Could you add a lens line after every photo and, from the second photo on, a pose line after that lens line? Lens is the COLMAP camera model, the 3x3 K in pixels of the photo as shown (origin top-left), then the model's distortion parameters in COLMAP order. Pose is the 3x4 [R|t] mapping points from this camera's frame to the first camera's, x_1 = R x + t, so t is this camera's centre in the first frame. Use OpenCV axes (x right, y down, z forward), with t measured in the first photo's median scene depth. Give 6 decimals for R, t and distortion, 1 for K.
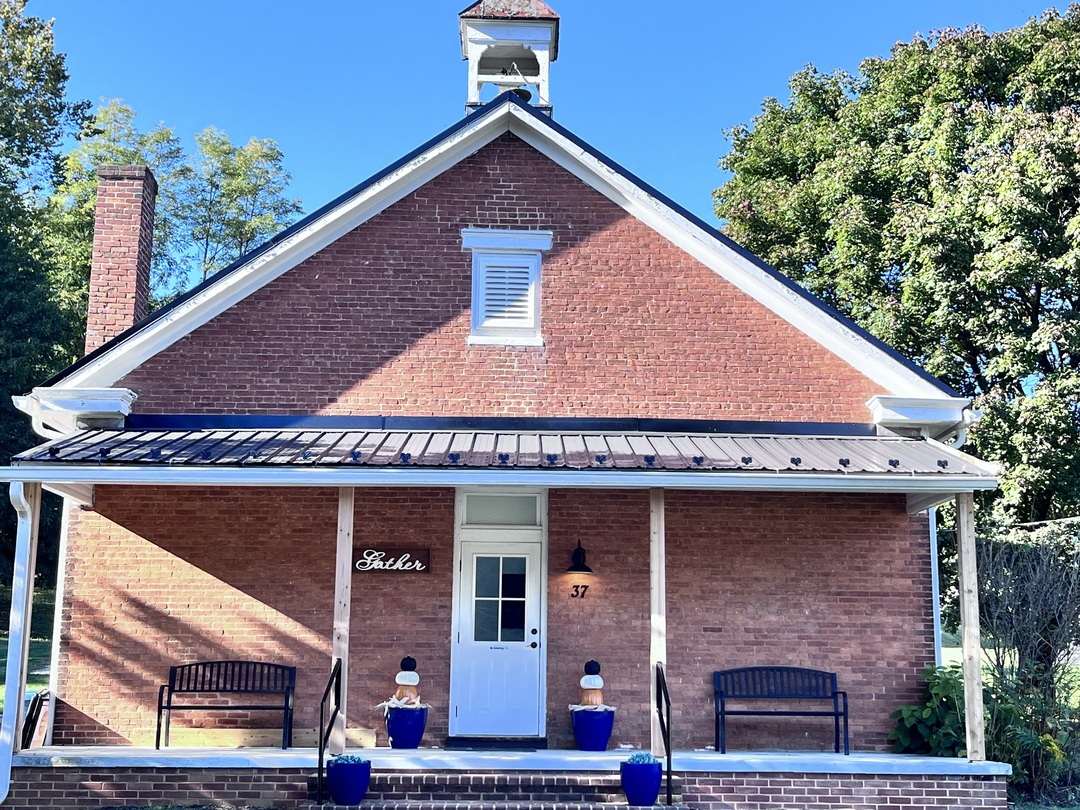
lens RADIAL K [[1453.1, 0, 540.0], [0, 1453.1, 405.0], [0, 0, 1]] dist [0.131457, -0.083937]
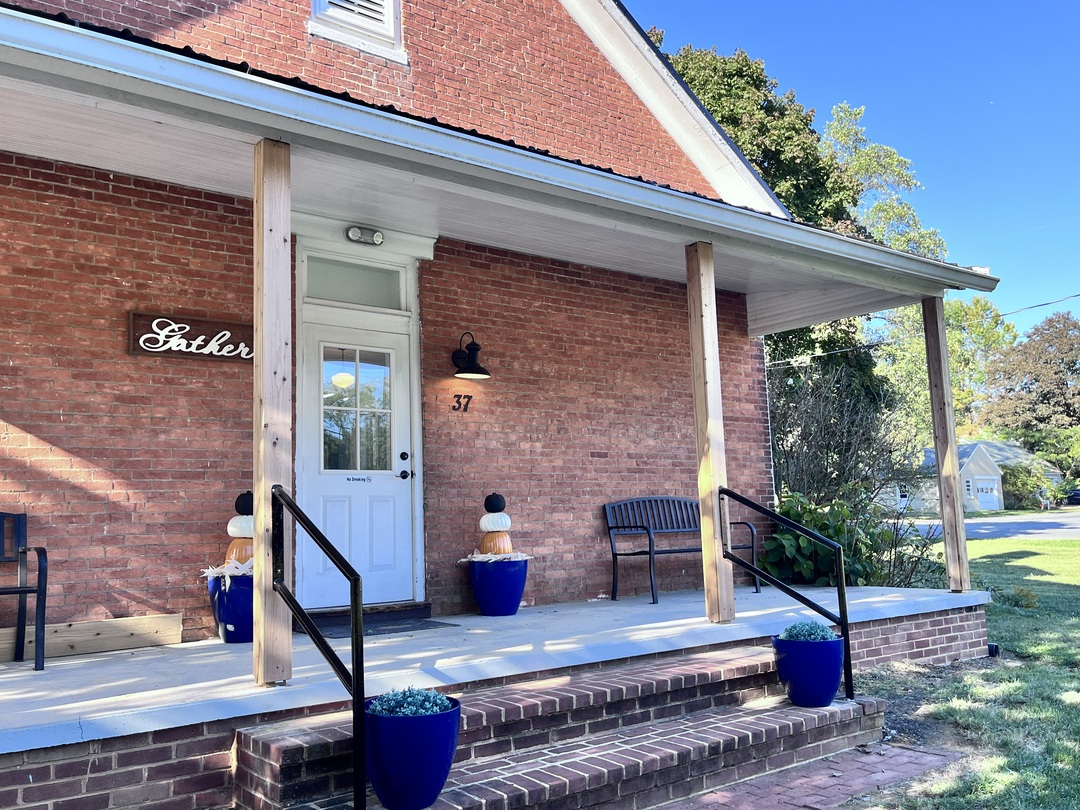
lens RADIAL K [[905.9, 0, 540.0], [0, 905.9, 405.0], [0, 0, 1]] dist [0.102665, -0.148363]
pose [[0.815934, 0.040809, 0.576702, -0.206316], [-0.073003, 0.996794, 0.032750, 0.111015], [-0.573517, -0.068823, 0.816298, 0.600307]]
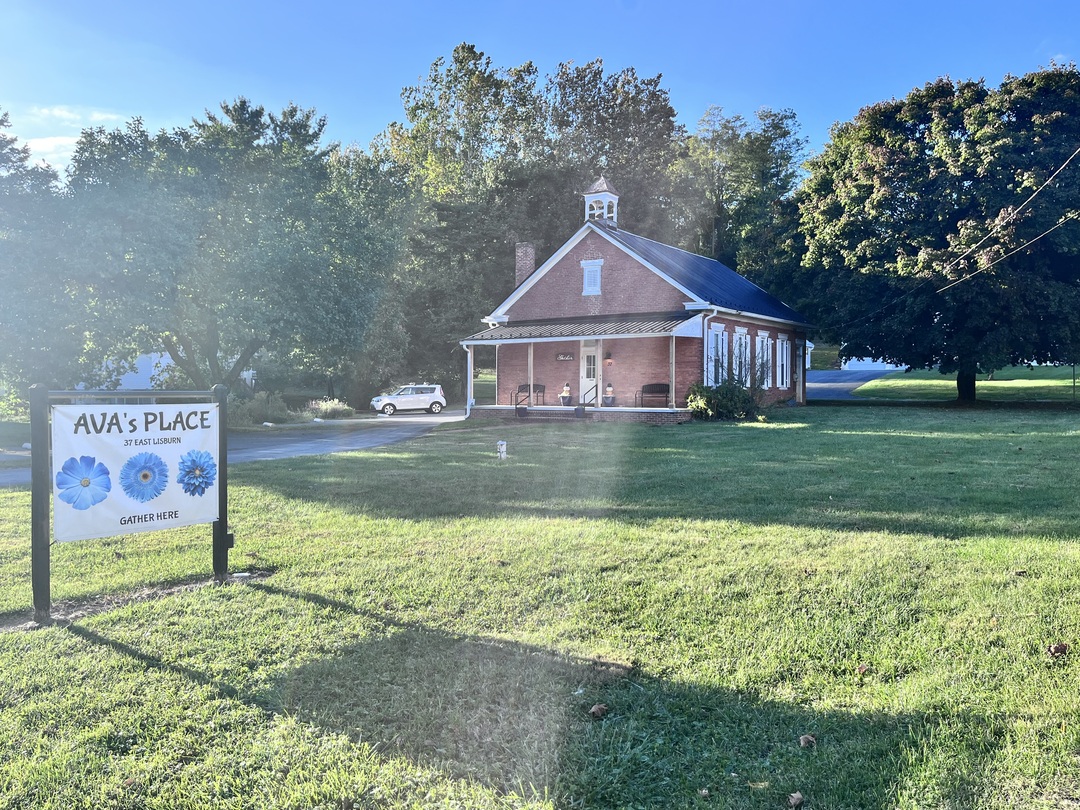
lens RADIAL K [[846.6, 0, 540.0], [0, 846.6, 405.0], [0, 0, 1]] dist [-0.000674, -0.000104]
pose [[0.799631, 0.000128, -0.600492, 1.131153], [0.122663, 0.978880, 0.163550, -0.133429], [0.587830, -0.204438, 0.782727, -0.737790]]
